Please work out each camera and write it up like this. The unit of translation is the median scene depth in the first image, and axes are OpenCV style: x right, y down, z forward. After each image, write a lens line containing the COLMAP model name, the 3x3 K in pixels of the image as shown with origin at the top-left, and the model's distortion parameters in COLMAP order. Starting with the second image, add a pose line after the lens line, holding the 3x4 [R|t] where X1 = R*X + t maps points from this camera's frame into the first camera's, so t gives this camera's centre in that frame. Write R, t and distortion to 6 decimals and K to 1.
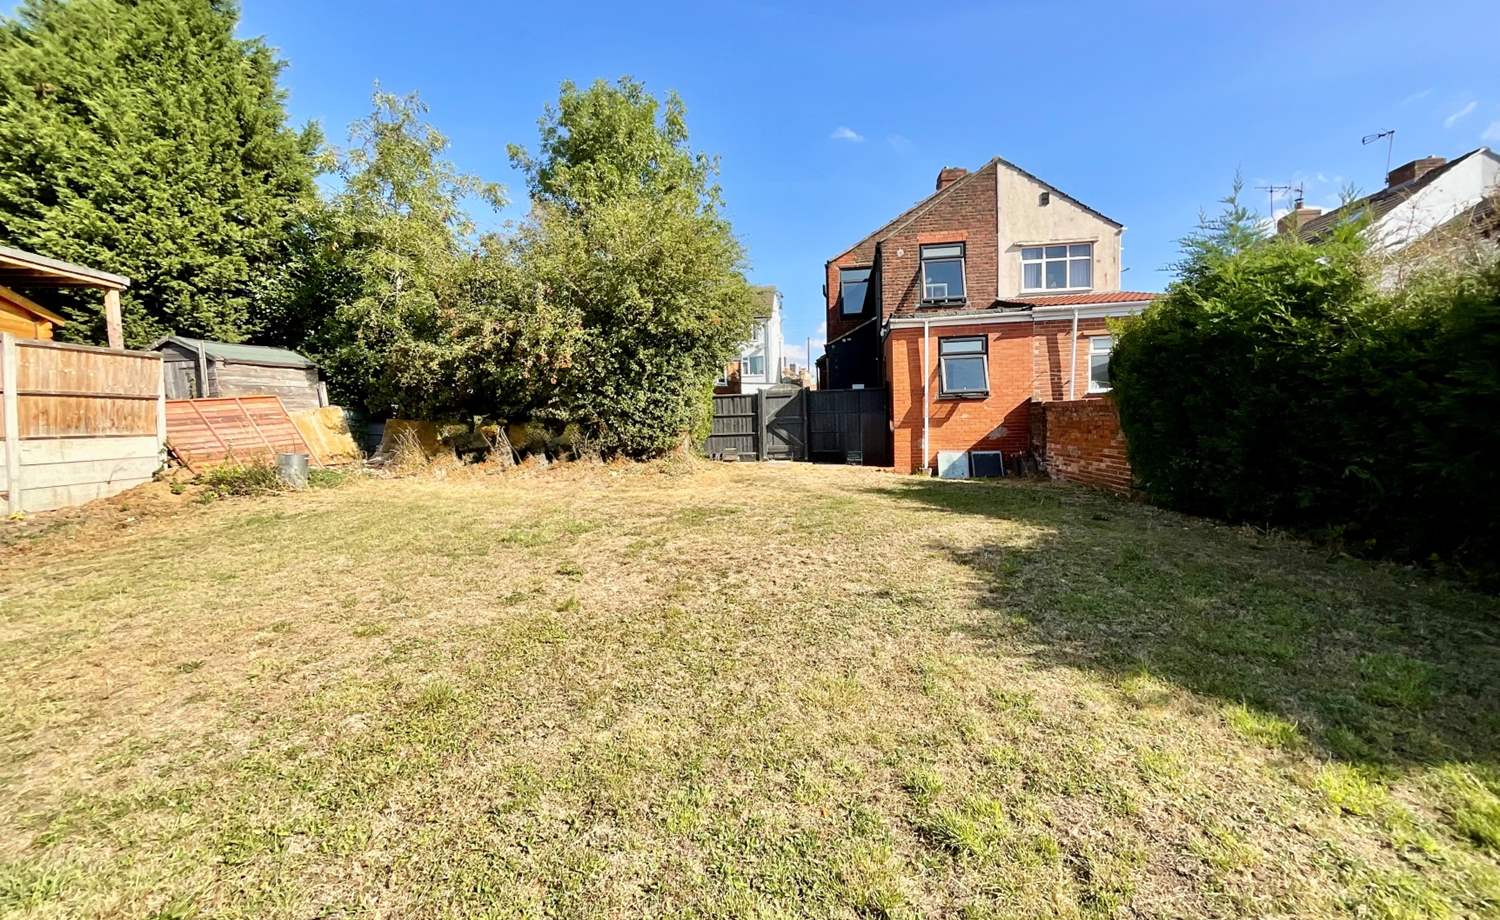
lens RADIAL K [[612.0, 0, 749.4], [0, 612.0, 460.4], [0, 0, 1]] dist [-0.002594, -0.002874]
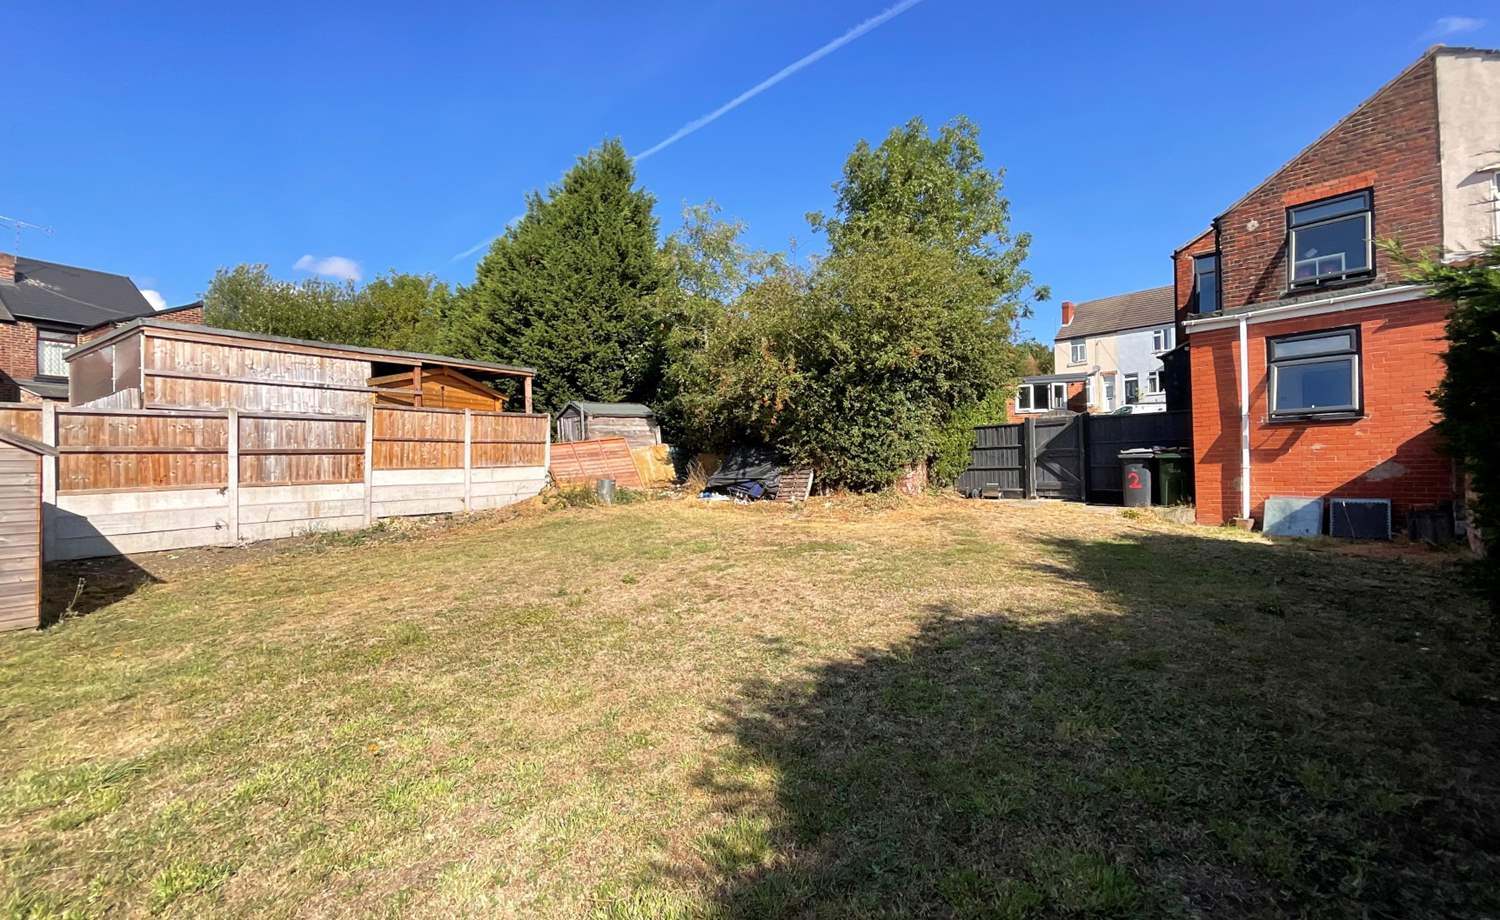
lens RADIAL K [[612.0, 0, 749.4], [0, 612.0, 460.4], [0, 0, 1]] dist [-0.002594, -0.002874]
pose [[0.775155, 0.004958, -0.631751, 0.337568], [-0.031800, 0.999008, -0.031178, -0.017407], [0.630970, 0.044258, 0.774544, 0.079071]]
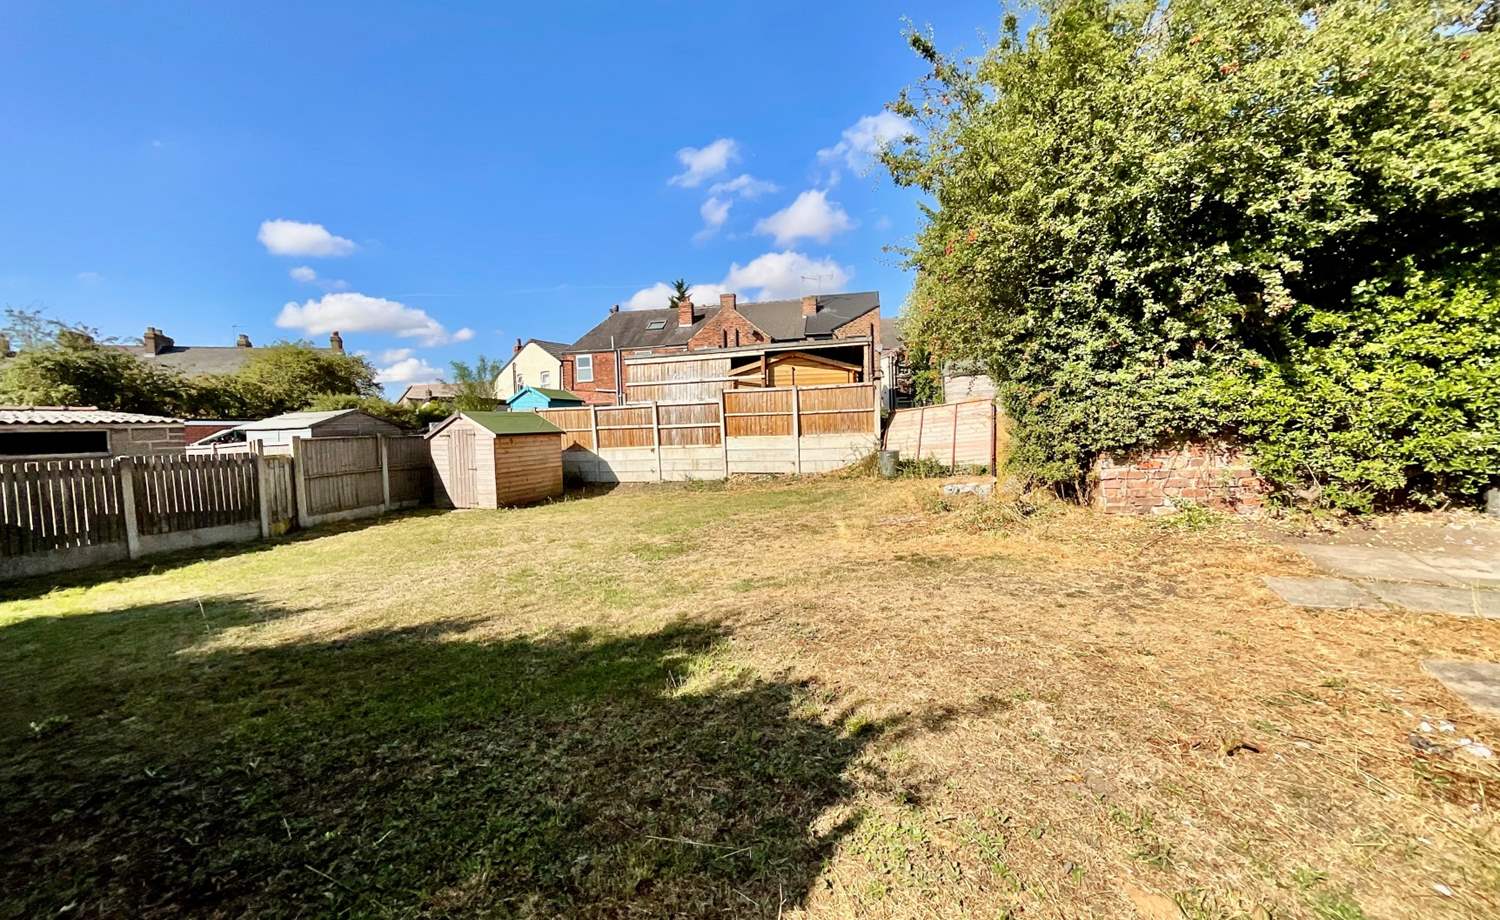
lens RADIAL K [[612.0, 0, 749.4], [0, 612.0, 460.4], [0, 0, 1]] dist [-0.002594, -0.002874]
pose [[-0.347447, 0.077419, -0.934498, 0.494459], [-0.017057, 0.995899, 0.088847, -0.083730], [0.937545, 0.046810, -0.344701, 0.953550]]
